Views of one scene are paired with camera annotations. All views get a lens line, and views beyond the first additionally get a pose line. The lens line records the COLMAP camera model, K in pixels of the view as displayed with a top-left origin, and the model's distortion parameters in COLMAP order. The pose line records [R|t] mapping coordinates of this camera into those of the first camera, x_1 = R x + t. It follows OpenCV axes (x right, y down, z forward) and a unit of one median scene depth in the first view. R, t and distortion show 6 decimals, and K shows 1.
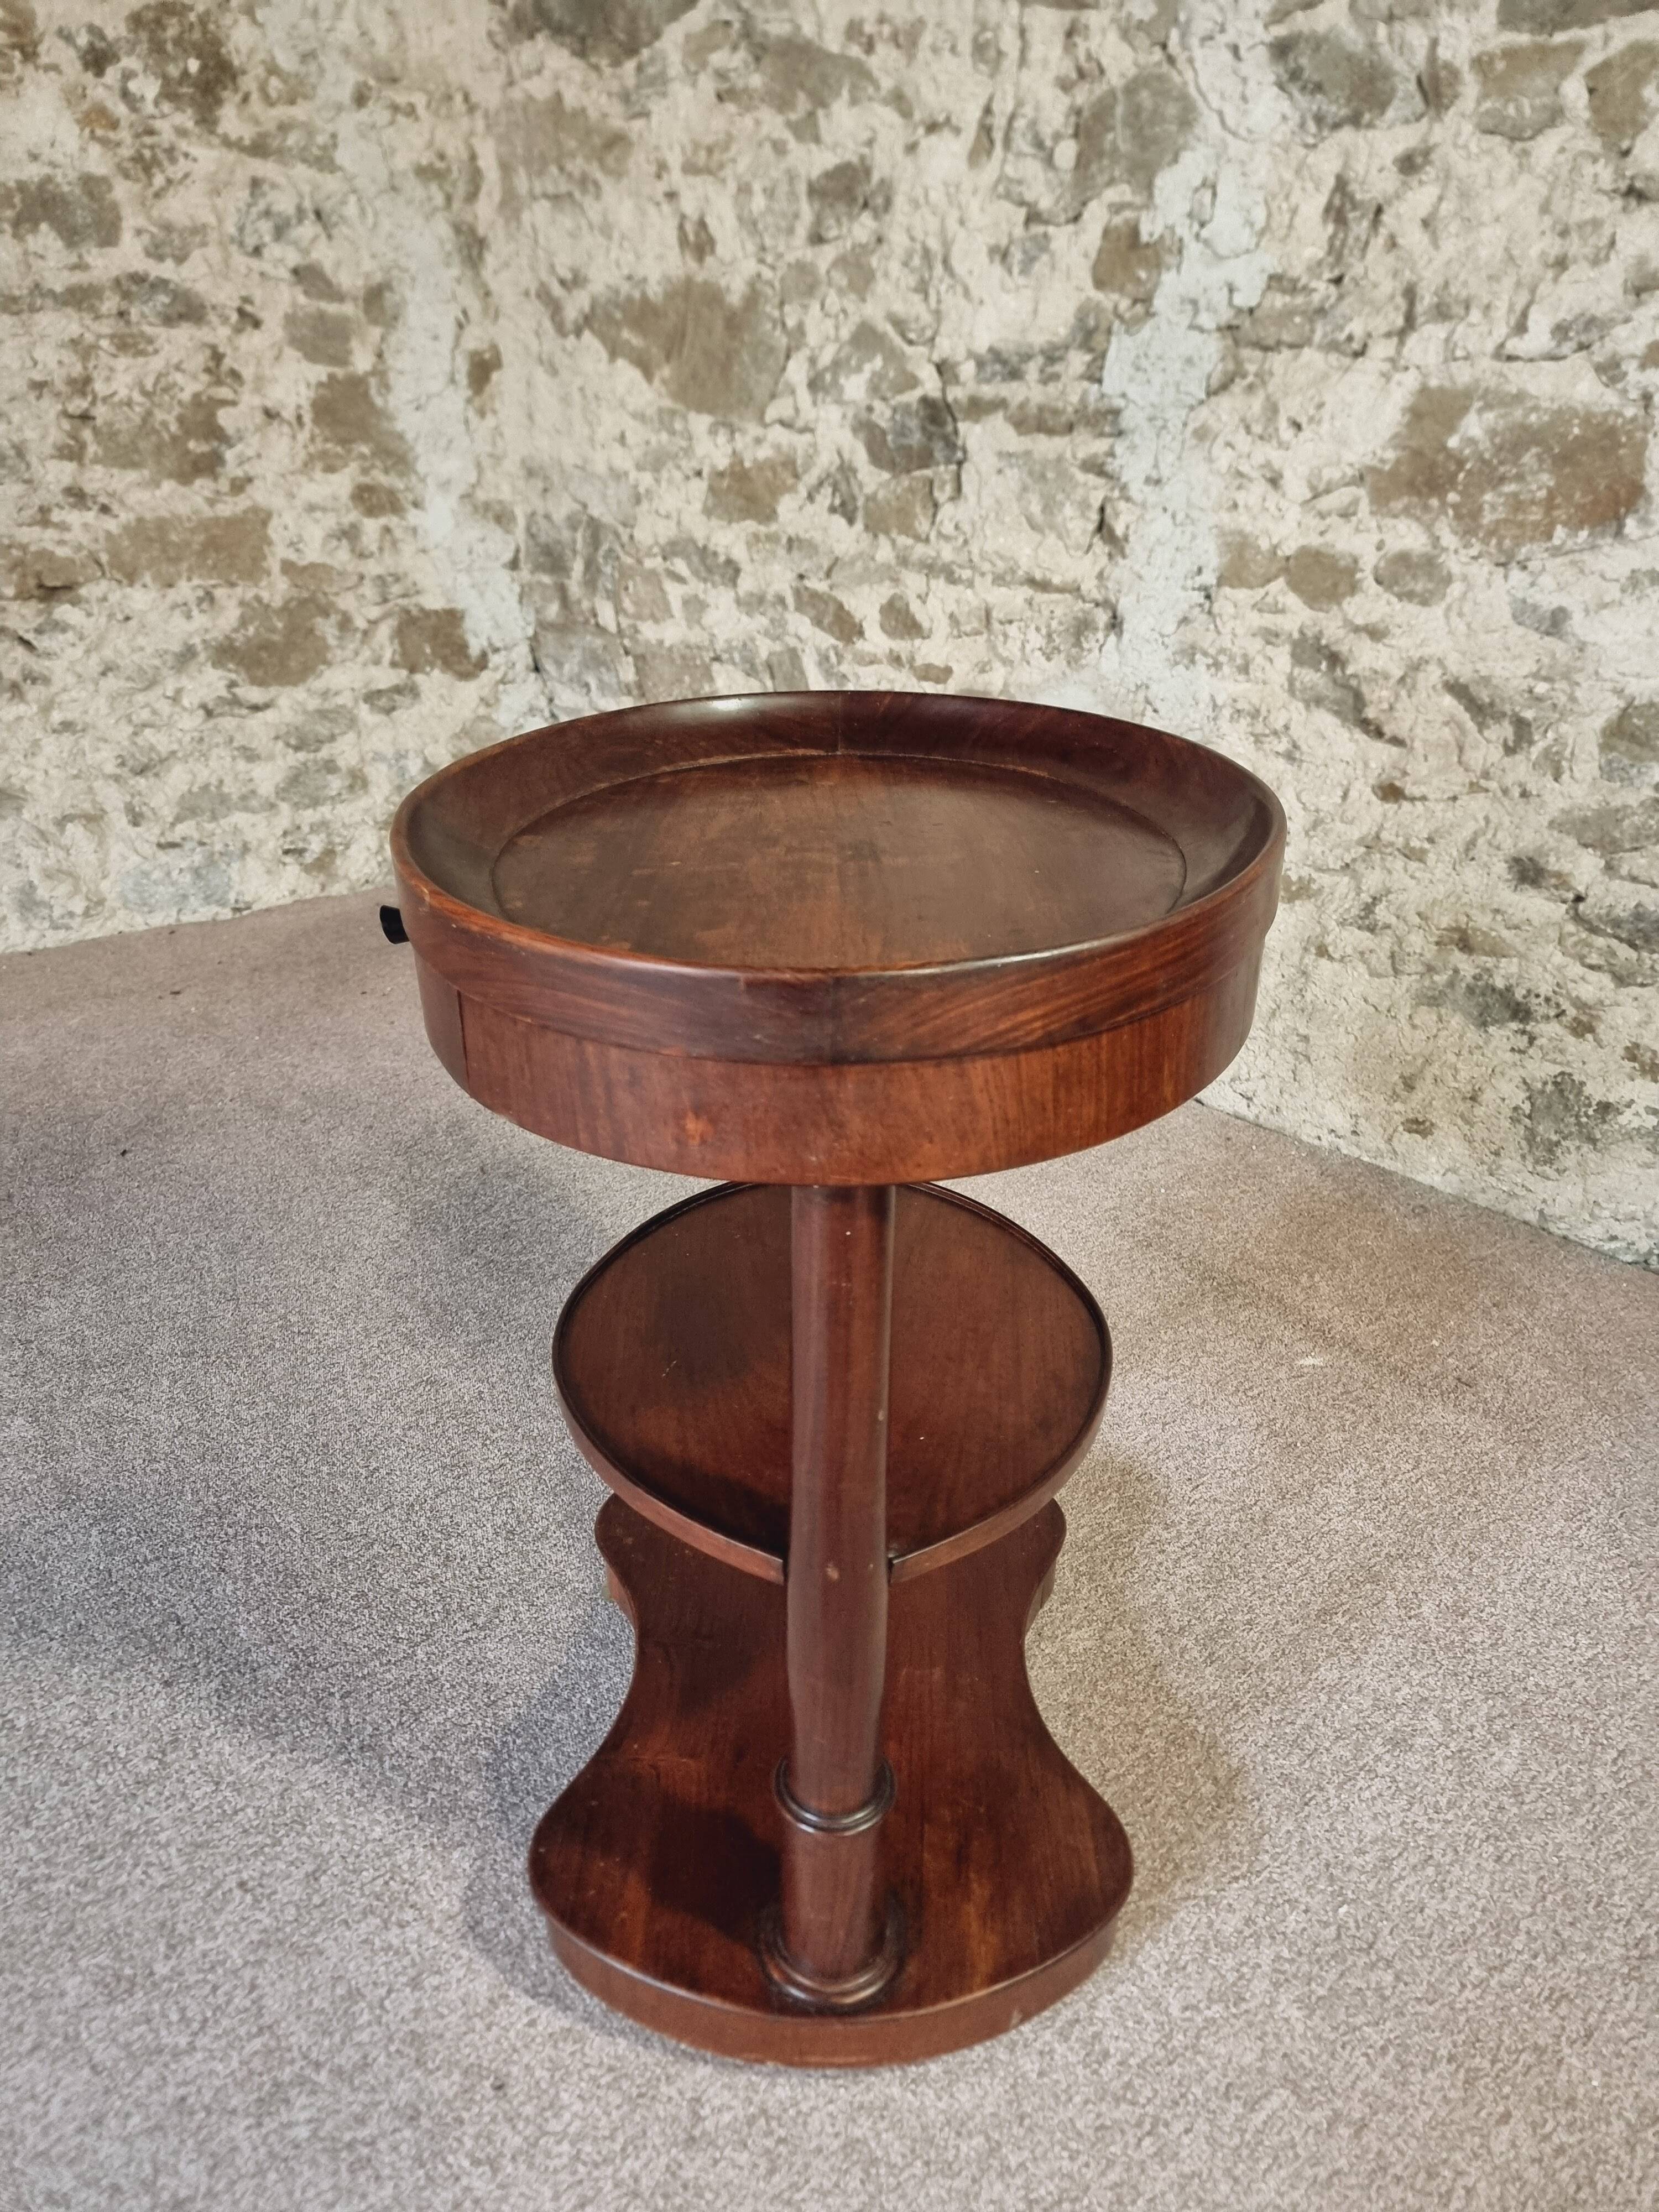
lens RADIAL K [[1538.7, 0, 815.1], [0, 1538.7, 1121.9], [0, 0, 1]] dist [0.055036, -0.045342]
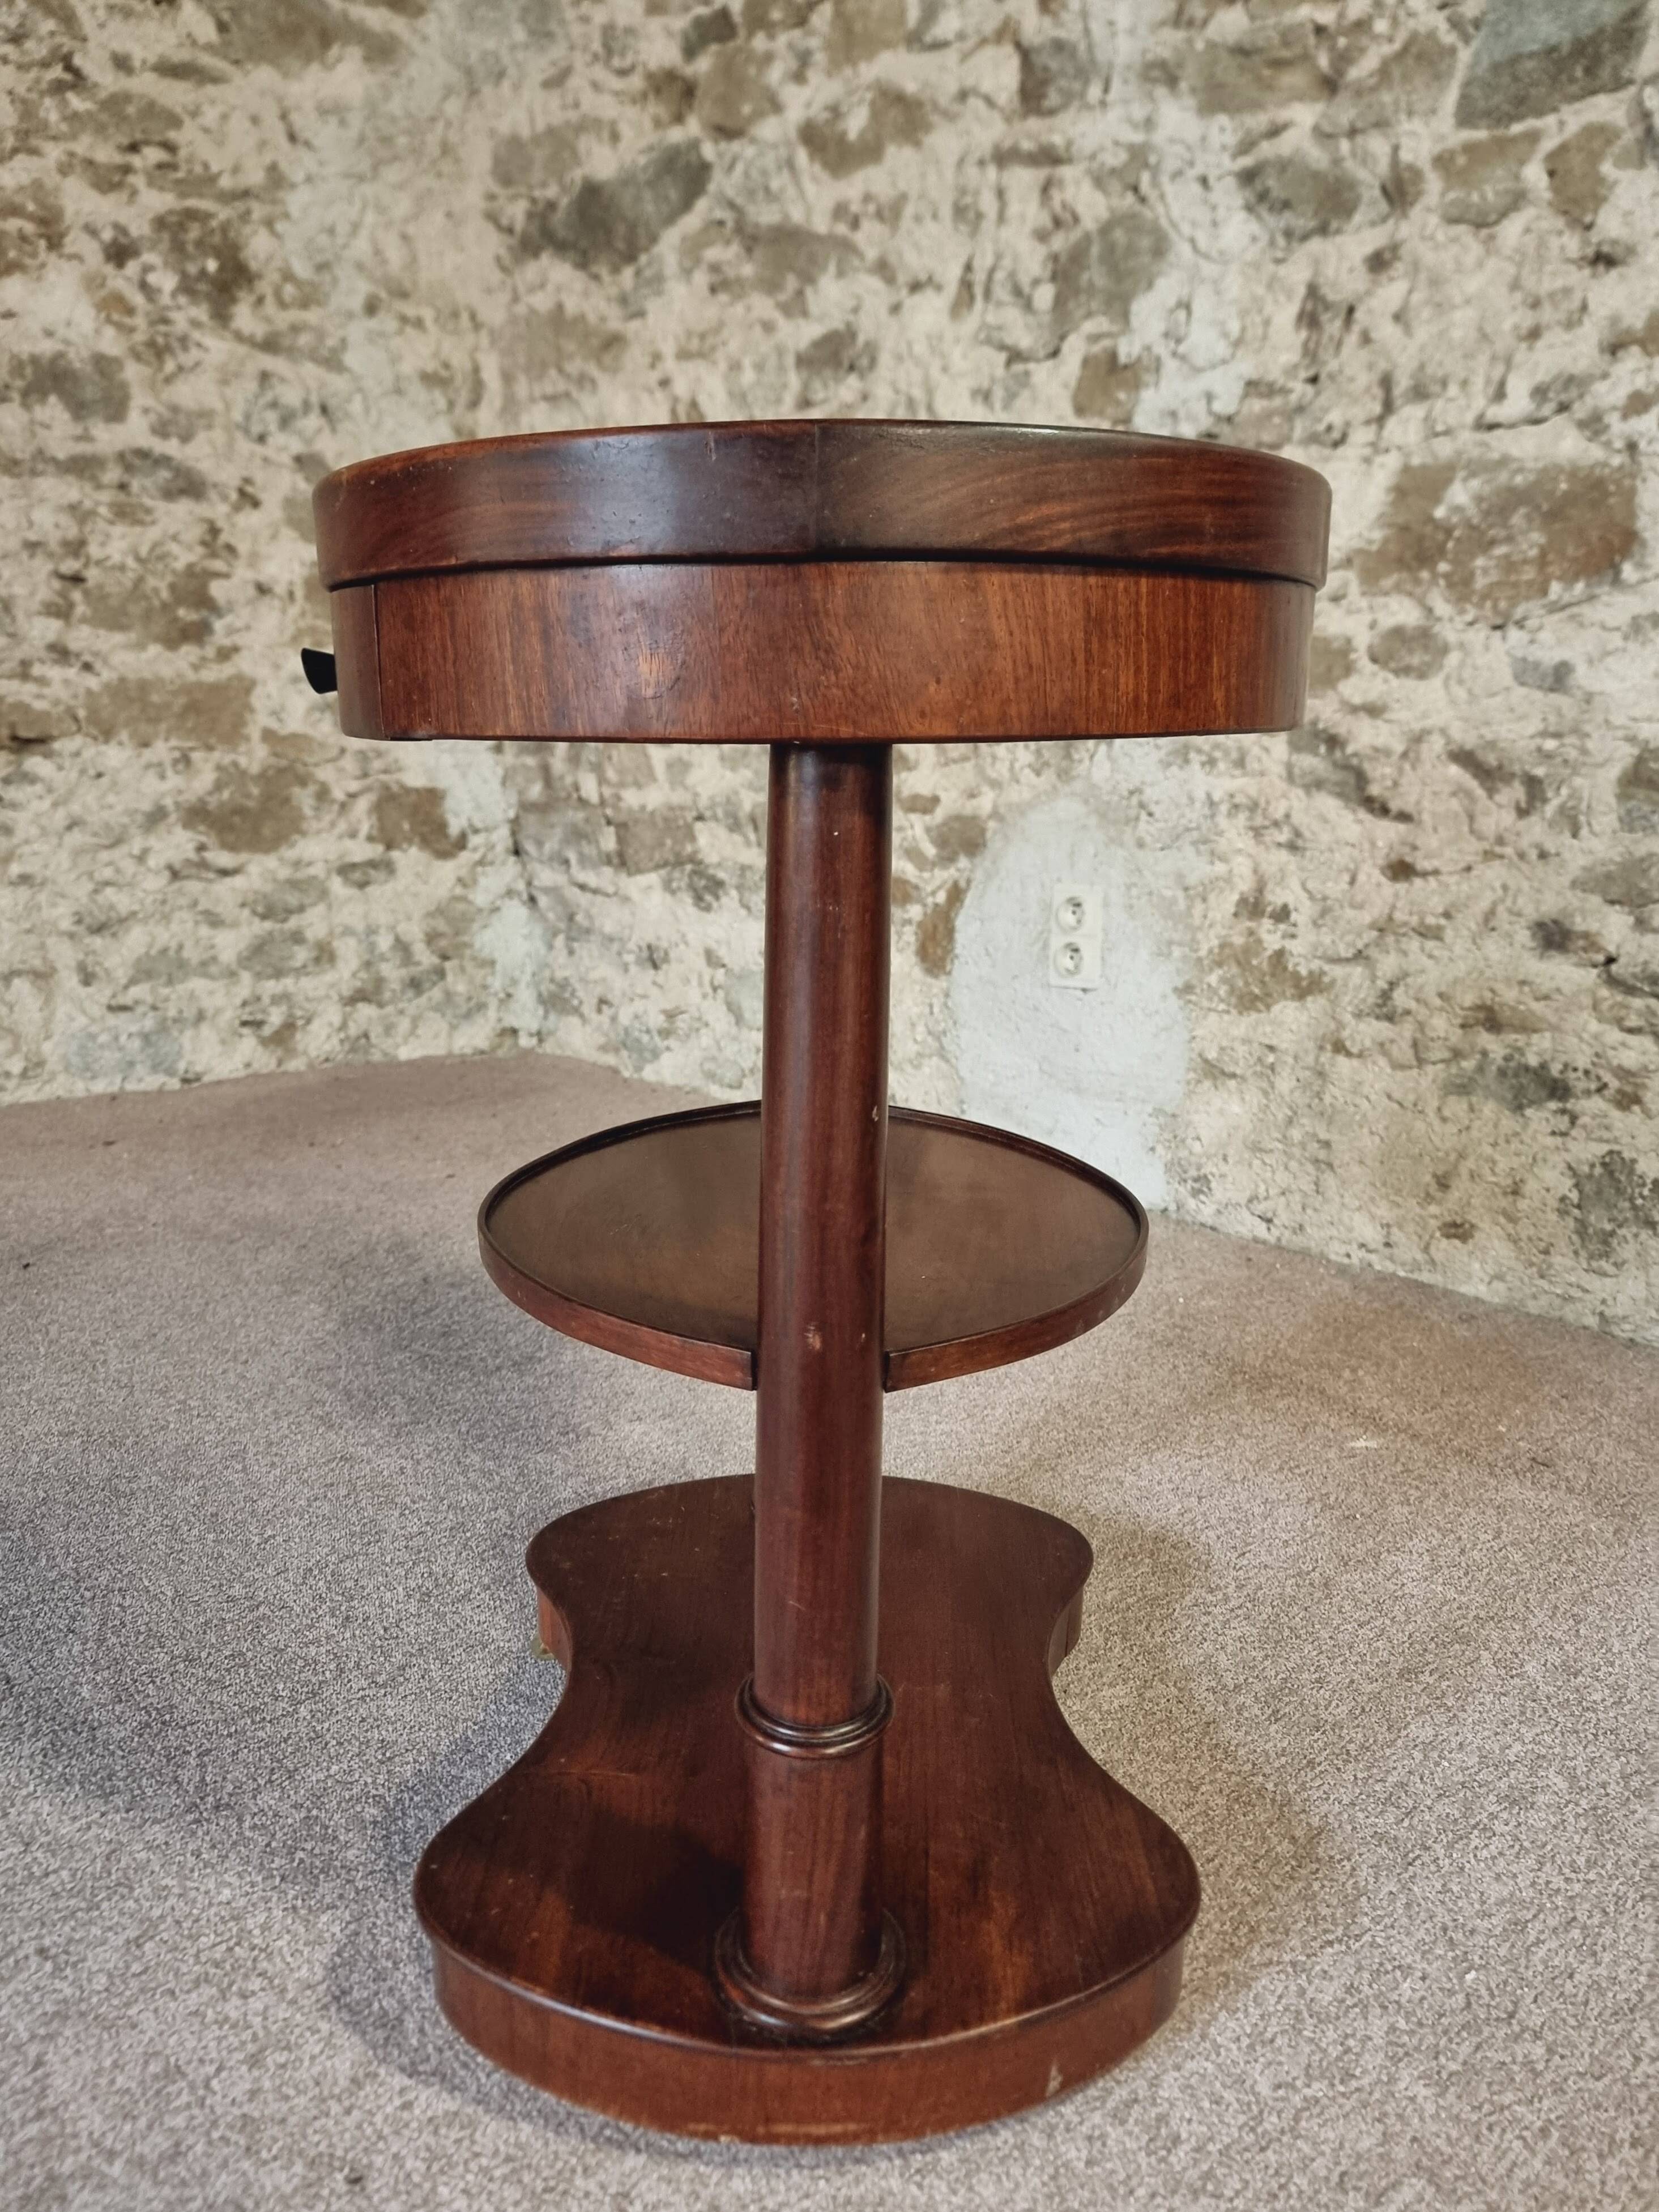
lens RADIAL K [[1582.6, 0, 821.0], [0, 1582.6, 1125.2], [0, 0, 1]] dist [0.054602, -0.049847]
pose [[0.999868, 0.007771, 0.014236, 0.001042], [-0.004571, 0.977179, -0.212369, 0.142215], [-0.015562, 0.212276, 0.977086, 0.074476]]
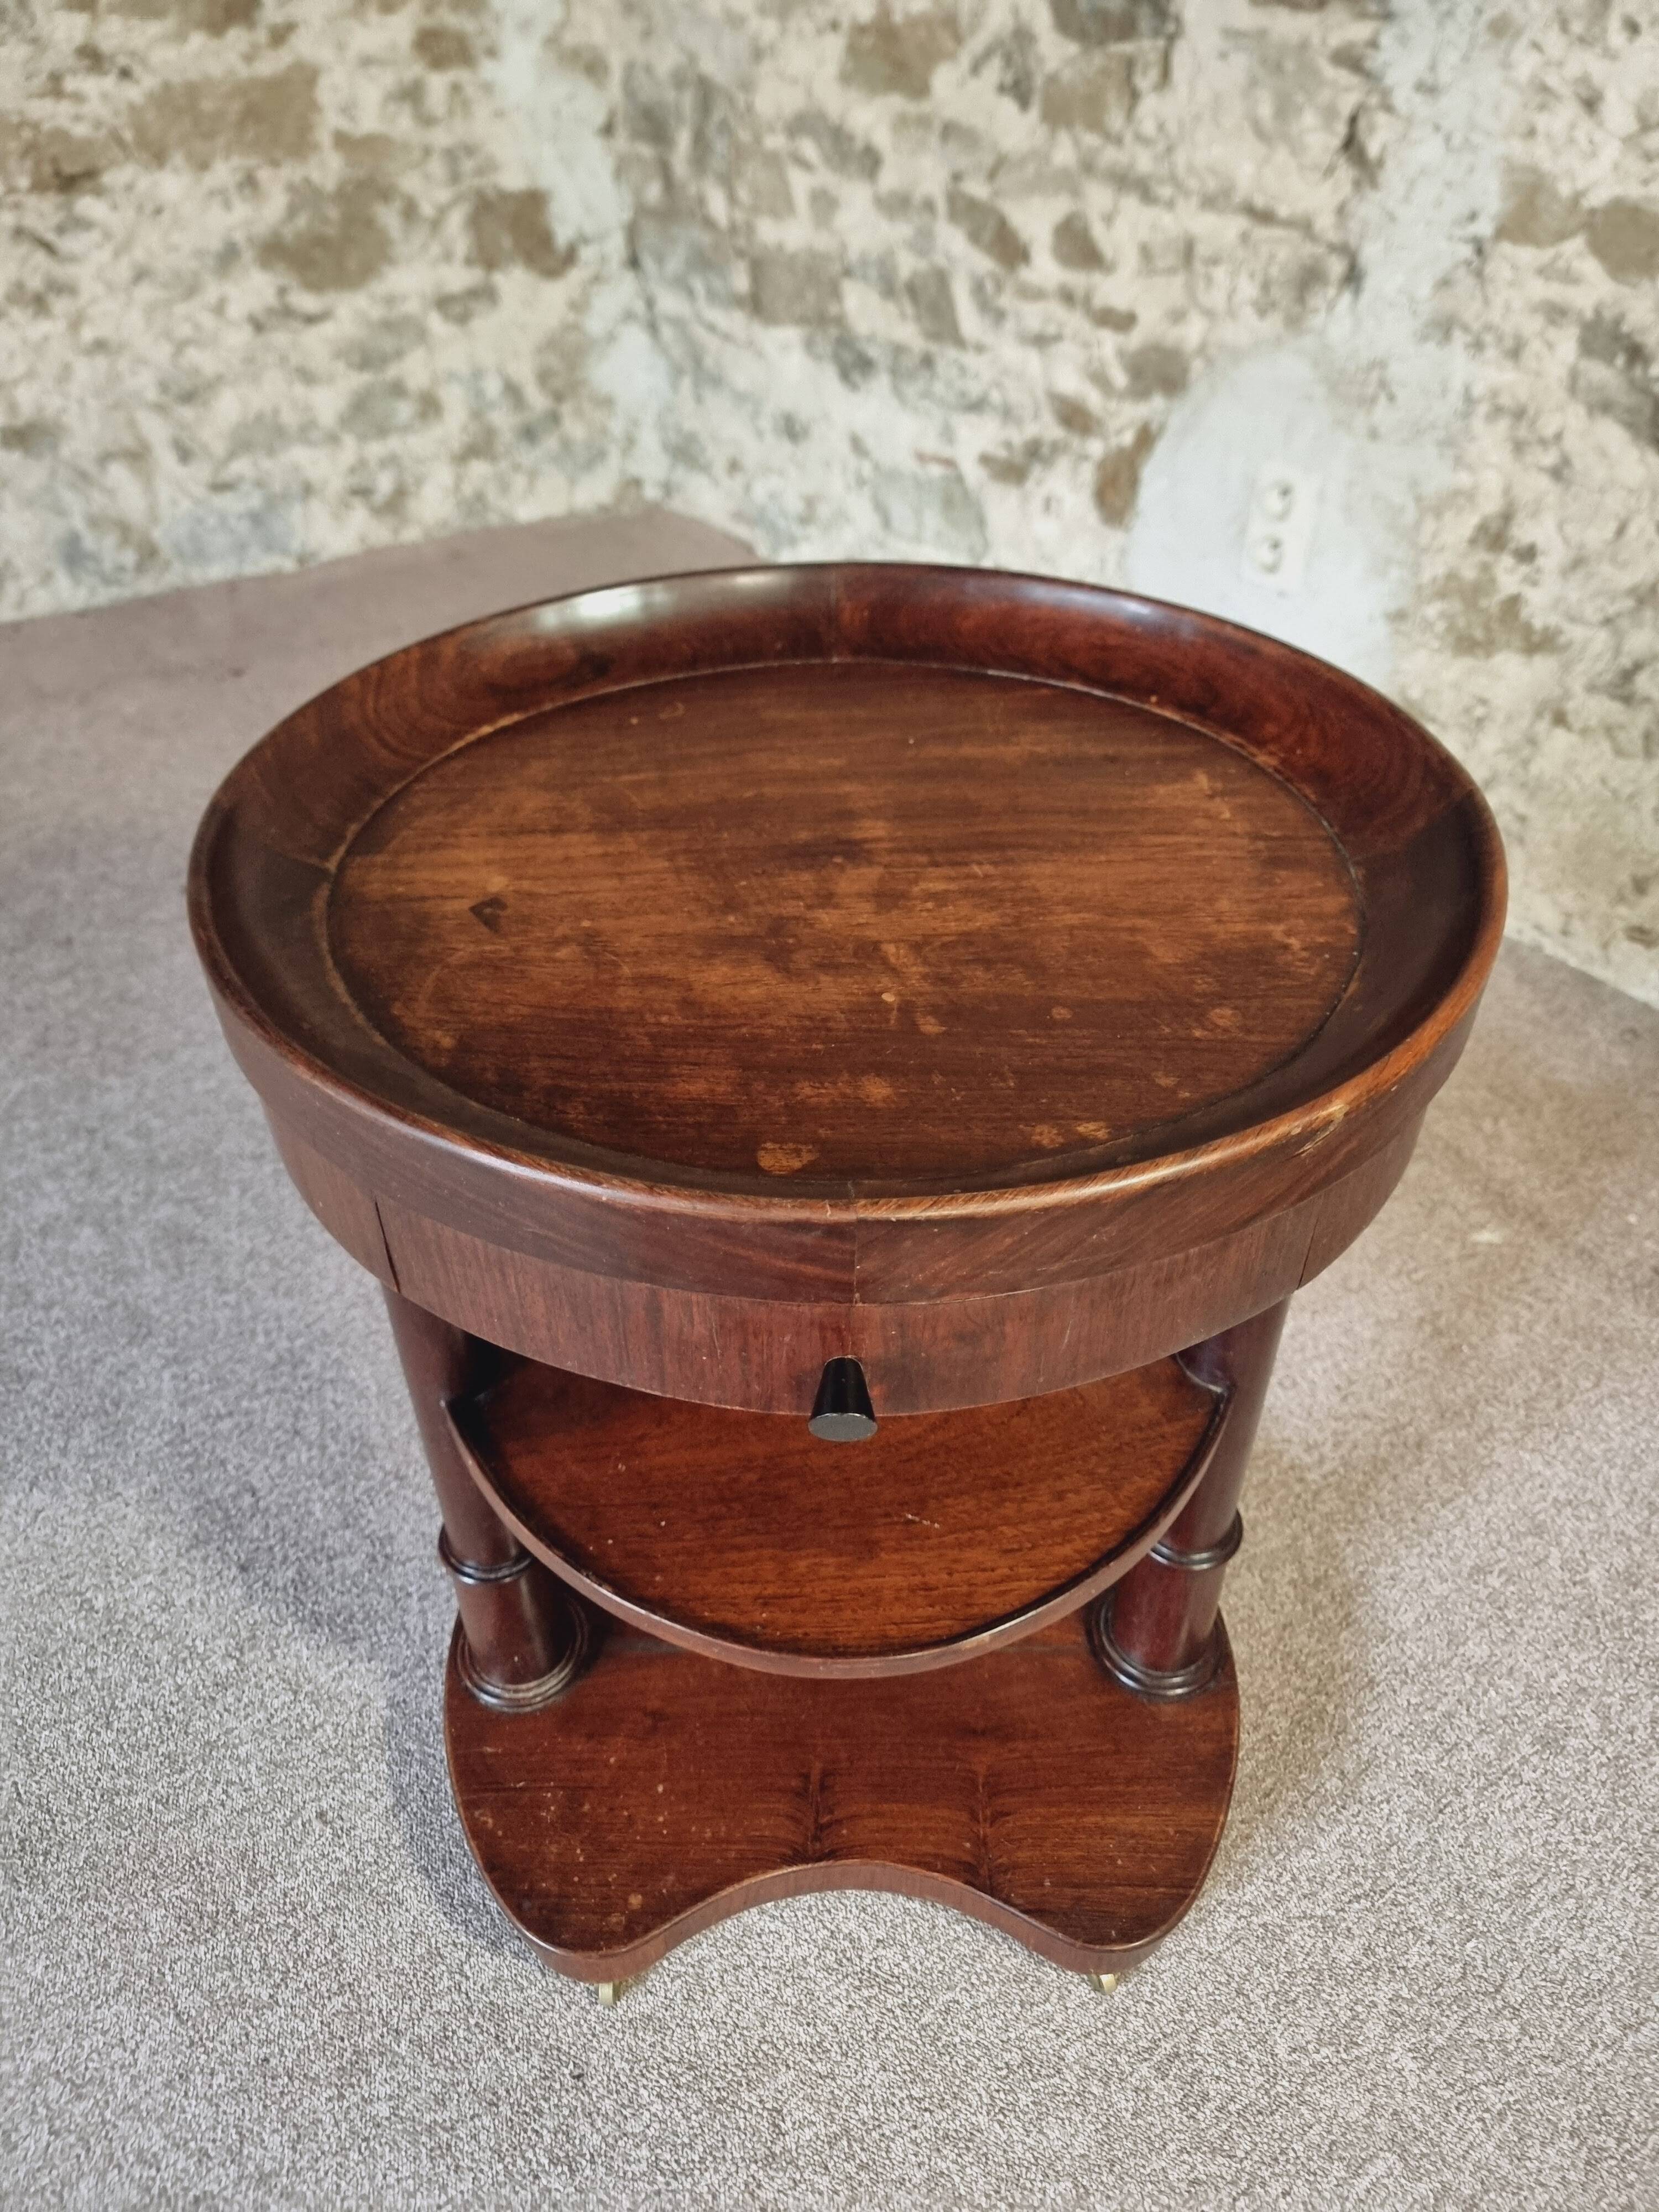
lens RADIAL K [[1563.3, 0, 808.2], [0, 1563.3, 1096.3], [0, 0, 1]] dist [0.045832, -0.050816]
pose [[0.996774, 0.050683, -0.062232, -0.013228], [-0.033497, 0.967332, 0.251291, -0.114213], [0.072935, -0.248396, 0.965909, 0.098333]]
